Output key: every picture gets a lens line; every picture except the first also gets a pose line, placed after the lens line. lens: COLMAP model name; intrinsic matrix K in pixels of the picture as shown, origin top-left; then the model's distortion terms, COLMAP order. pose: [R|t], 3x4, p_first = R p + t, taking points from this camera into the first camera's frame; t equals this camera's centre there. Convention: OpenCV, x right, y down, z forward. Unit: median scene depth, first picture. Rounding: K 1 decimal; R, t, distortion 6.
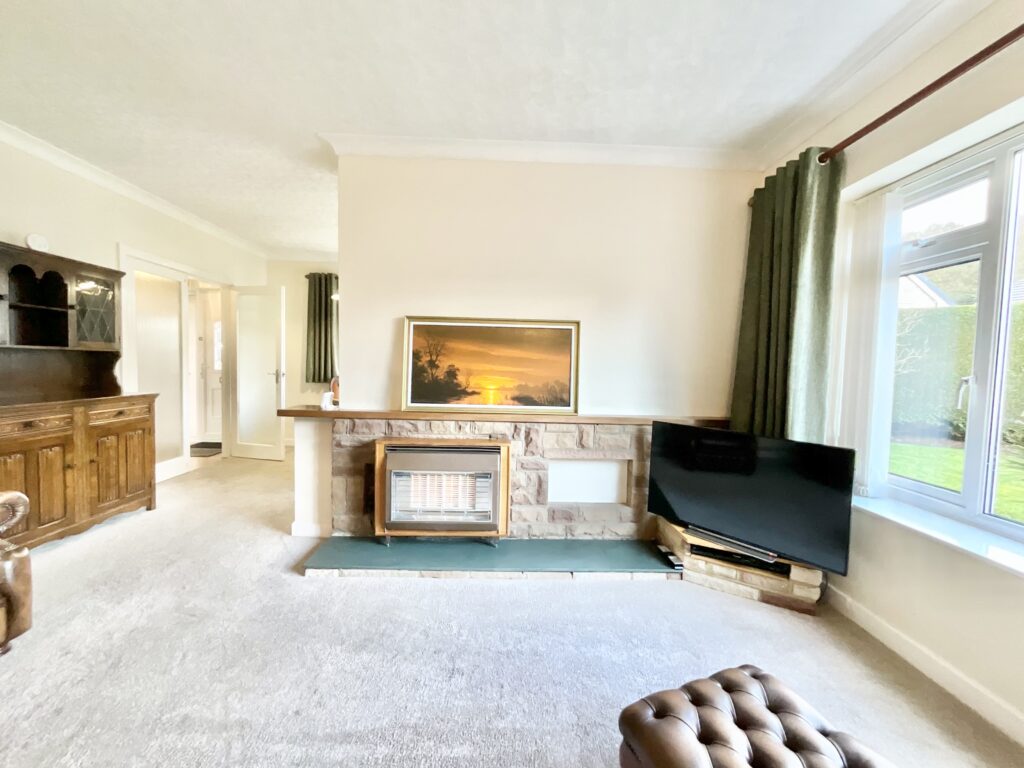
lens RADIAL K [[415.1, 0, 511.3], [0, 415.1, 385.1], [0, 0, 1]] dist [-0.002718, 0.000151]
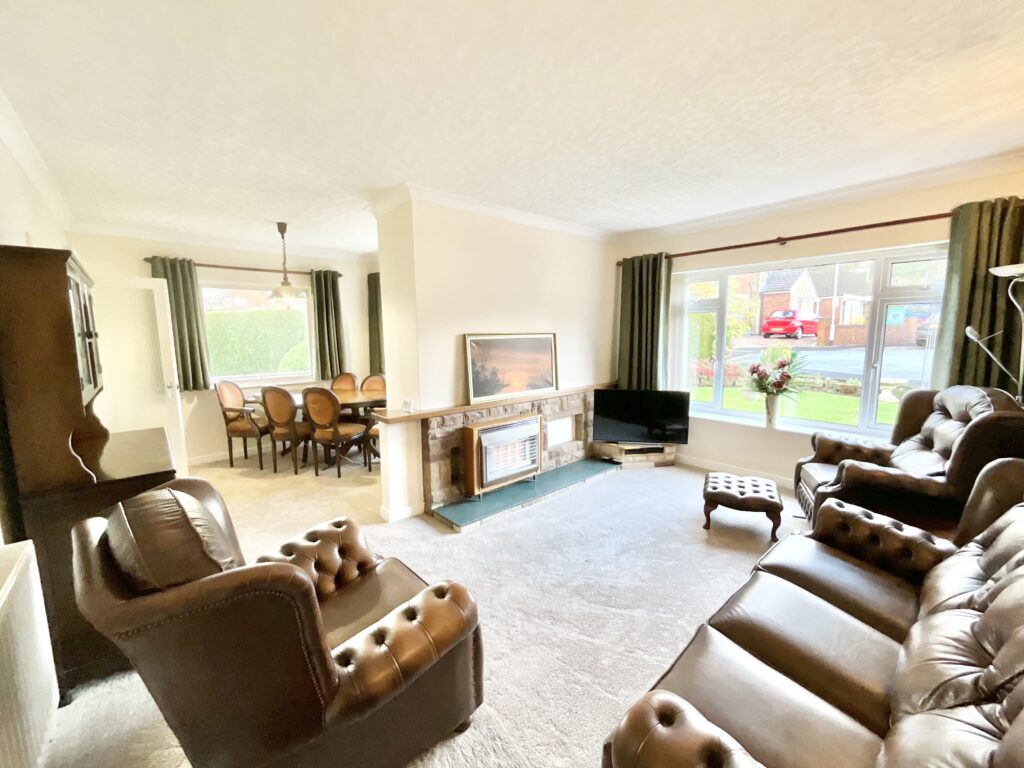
lens RADIAL K [[415.1, 0, 511.3], [0, 415.1, 385.1], [0, 0, 1]] dist [-0.002718, 0.000151]
pose [[0.767131, -0.115695, 0.630971, -1.005835], [0.063039, 0.992437, 0.105331, -0.134199], [-0.638385, -0.041026, 0.768623, -0.121528]]
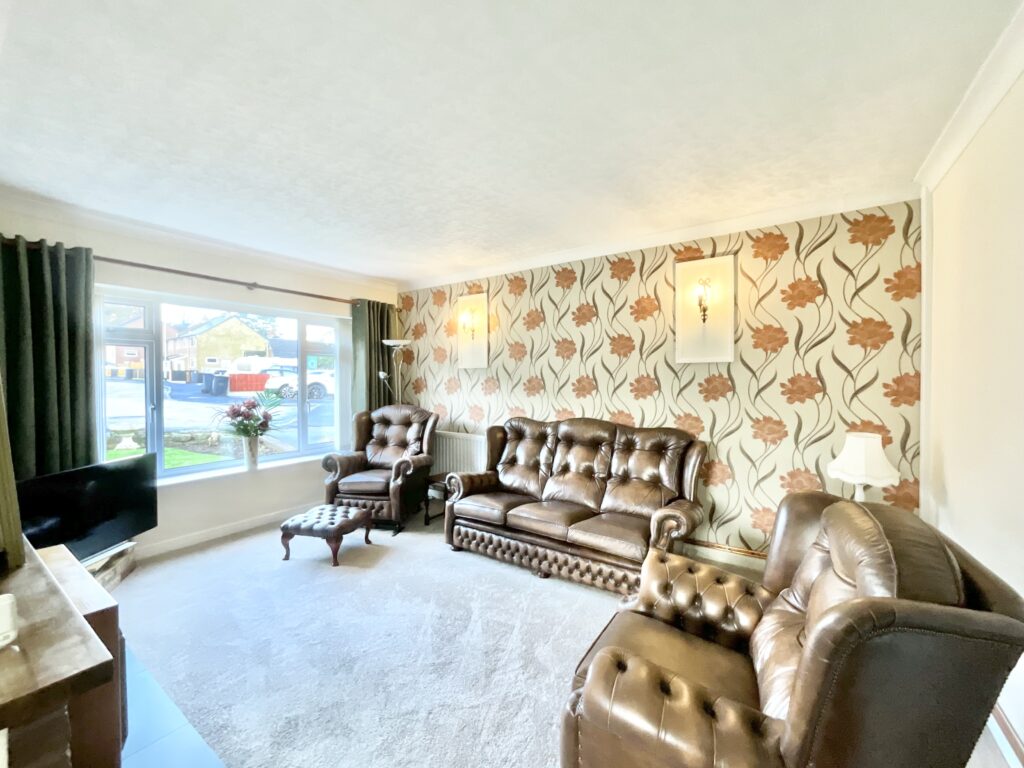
lens RADIAL K [[415.1, 0, 511.3], [0, 415.1, 385.1], [0, 0, 1]] dist [-0.002718, 0.000151]
pose [[-0.810130, -0.029404, 0.585512, -0.958458], [0.012247, 0.997675, 0.067047, -0.153320], [-0.586122, 0.061488, -0.807886, 1.037108]]
